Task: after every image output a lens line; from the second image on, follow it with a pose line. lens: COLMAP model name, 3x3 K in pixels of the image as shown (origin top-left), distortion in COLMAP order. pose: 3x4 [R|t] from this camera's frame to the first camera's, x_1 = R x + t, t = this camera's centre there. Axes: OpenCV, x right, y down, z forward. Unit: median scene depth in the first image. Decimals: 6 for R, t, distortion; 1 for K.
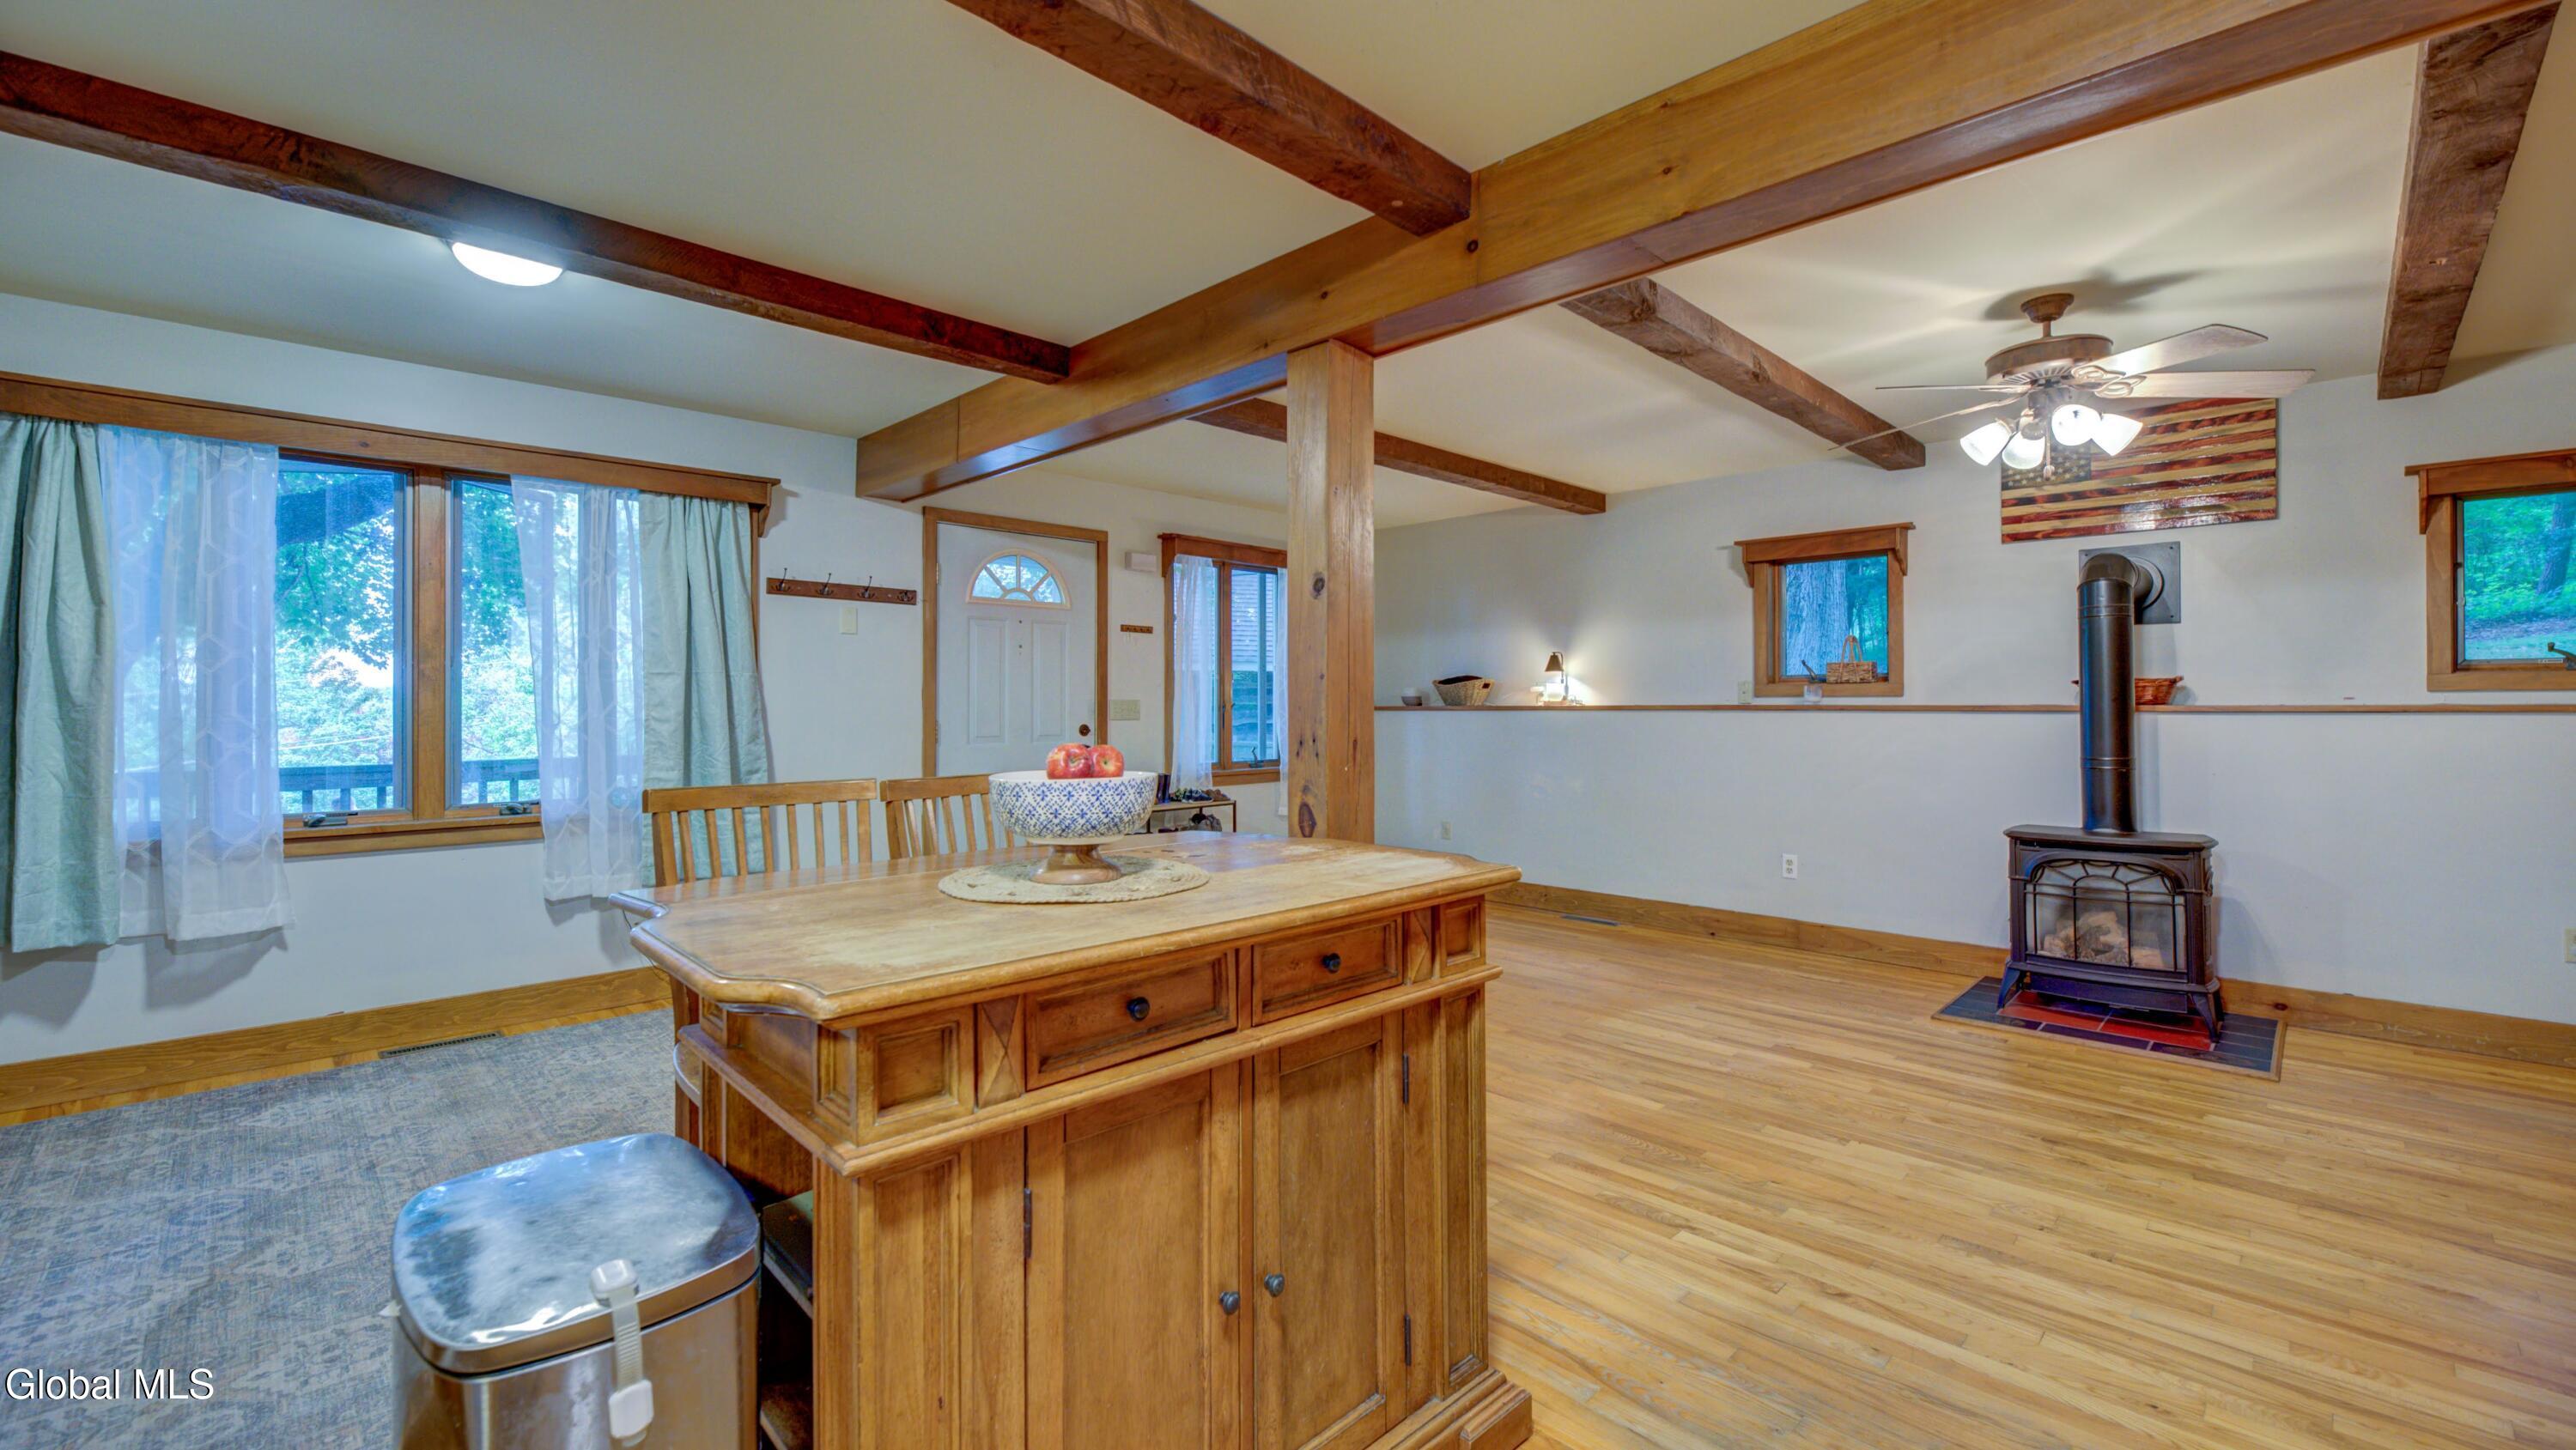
lens RADIAL K [[1055.9, 0, 1285.3], [0, 1055.9, 707.9], [0, 0, 1]] dist [-0.000263, -0.002495]
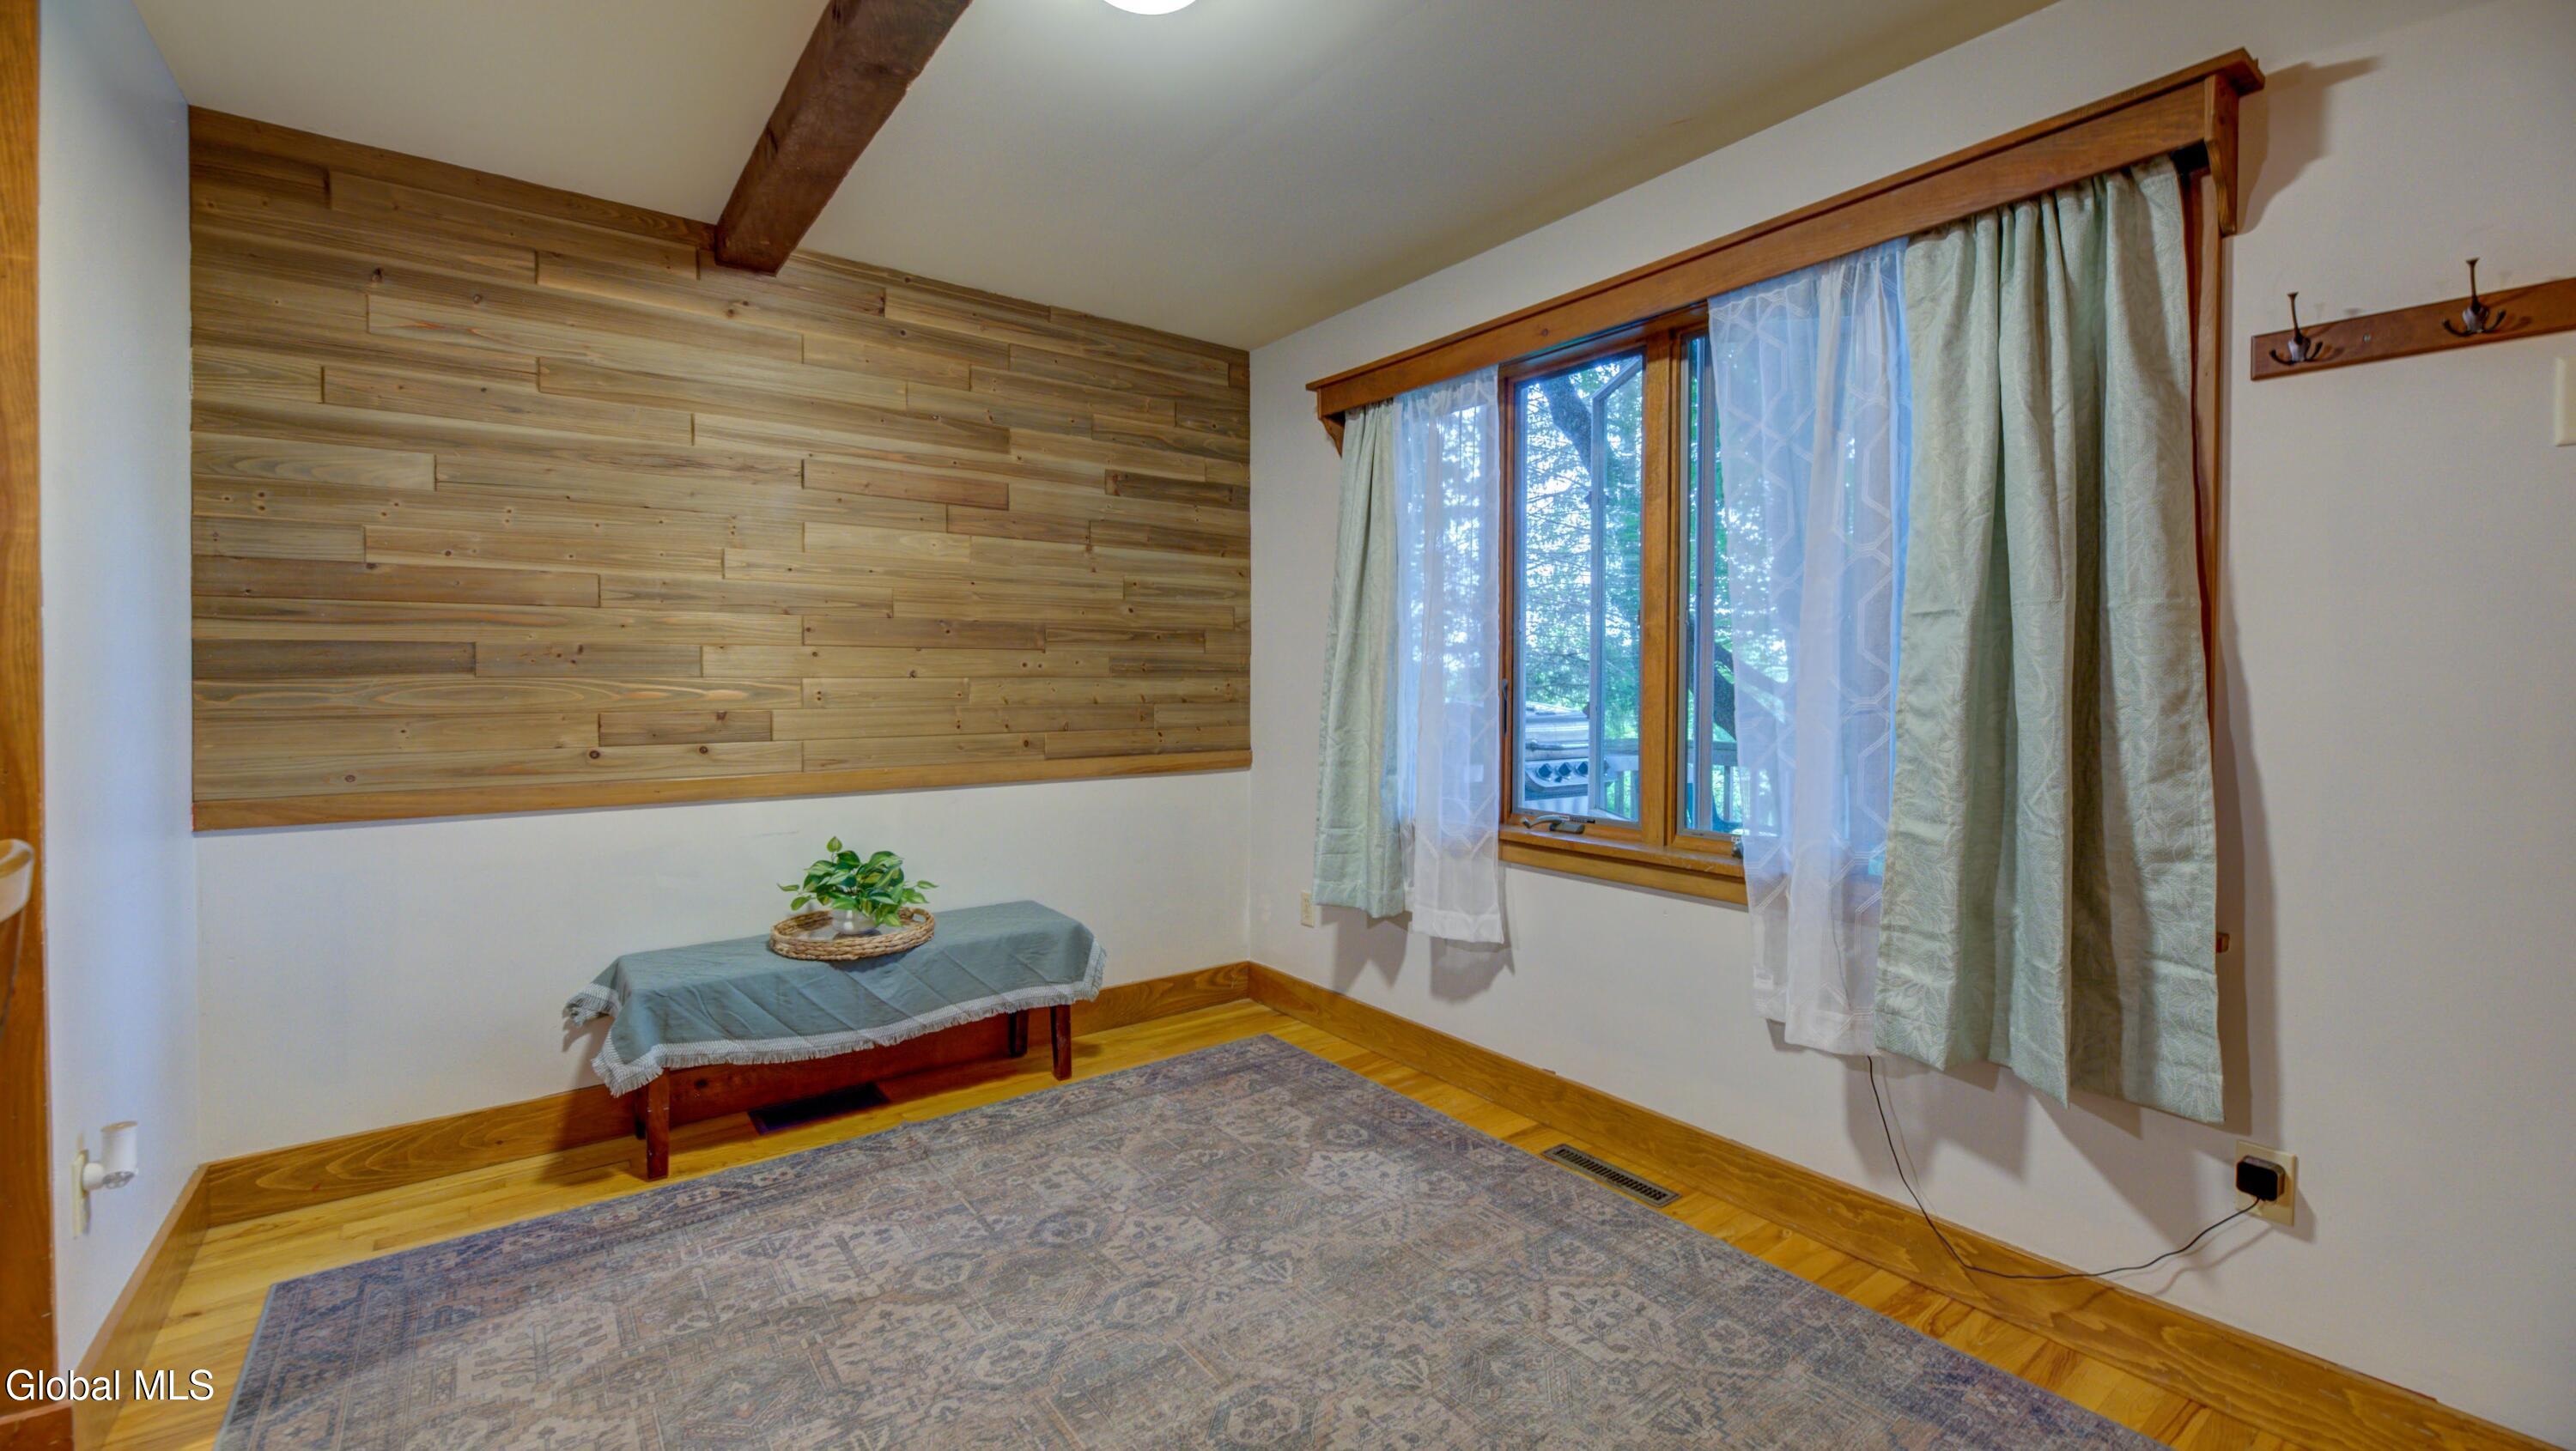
lens RADIAL K [[1056.0, 0, 1280.9], [0, 1056.0, 693.6], [0, 0, 1]] dist [-0.000263, -0.002495]
pose [[-0.132478, 0.015346, -0.991067, -0.113618], [-0.007537, 0.999836, 0.016489, -0.003343], [0.991157, 0.009654, -0.132341, 1.038215]]
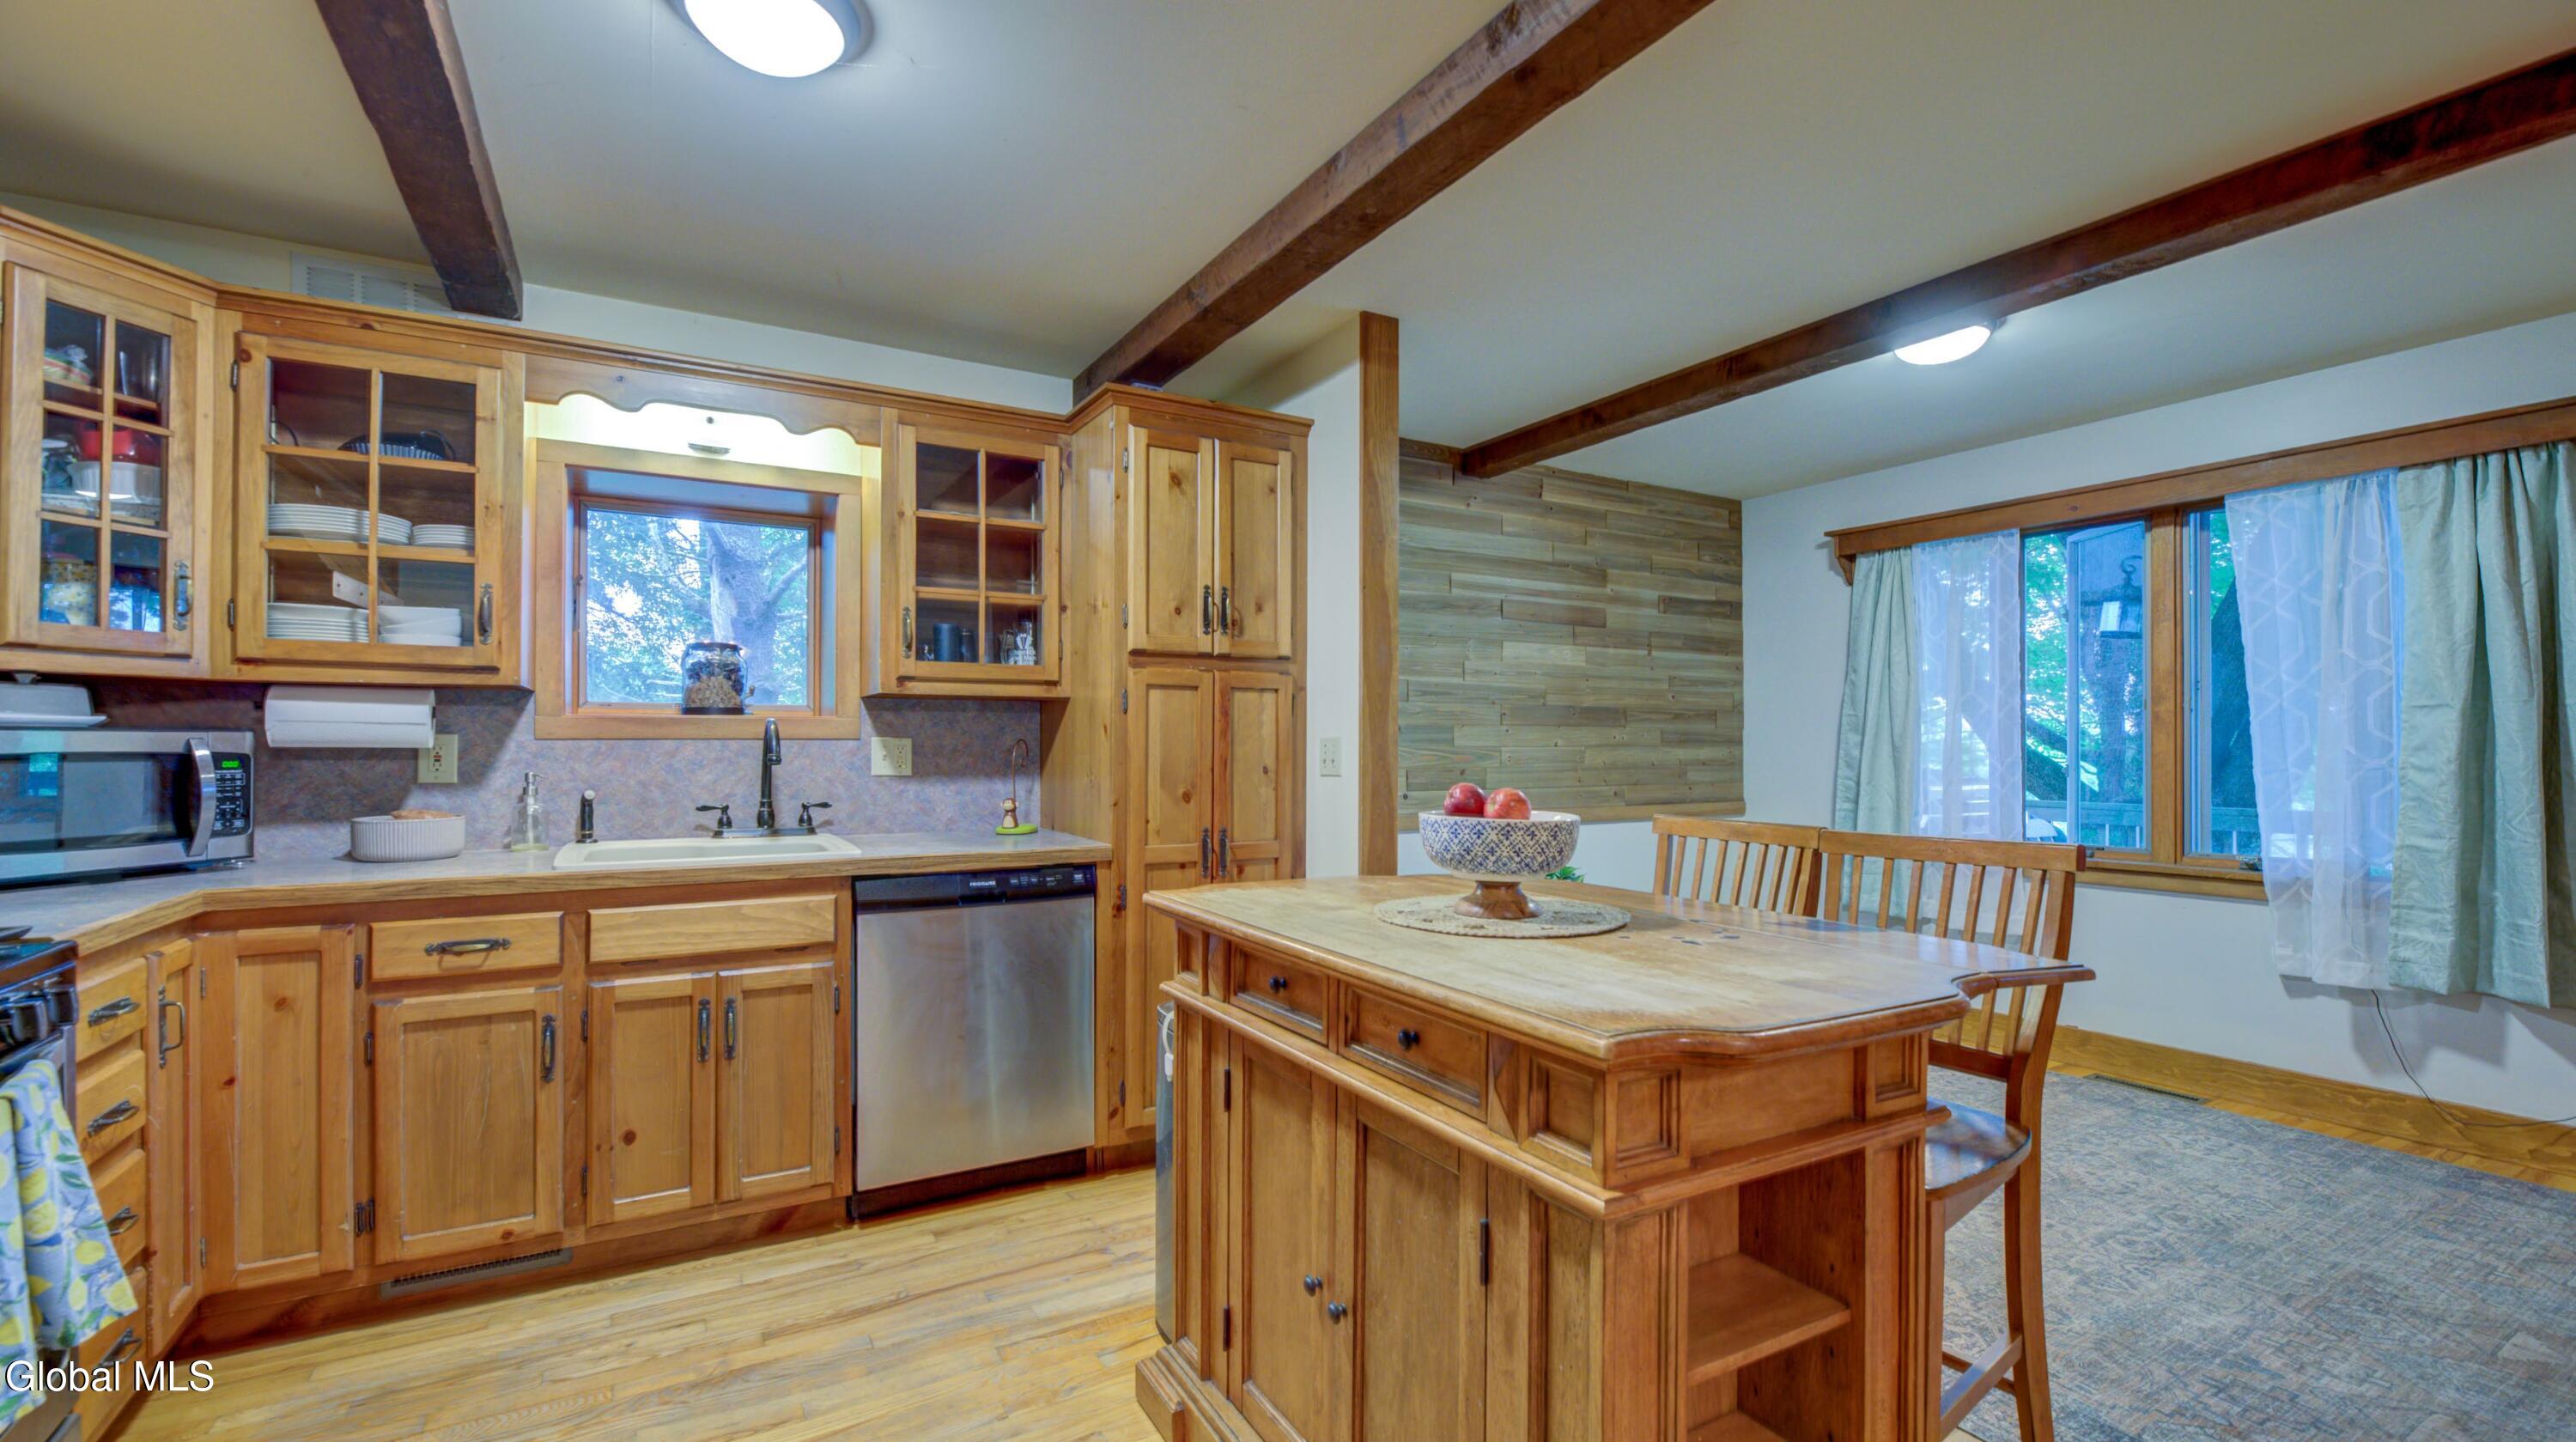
lens RADIAL K [[1056.1, 0, 1281.0], [0, 1056.1, 736.7], [0, 0, 1]] dist [-0.000263, -0.002495]
pose [[-0.258030, -0.008181, -0.966102, 0.446626], [-0.007038, 0.999954, -0.006588, -0.000613], [0.966111, 0.005100, -0.258076, 0.550934]]
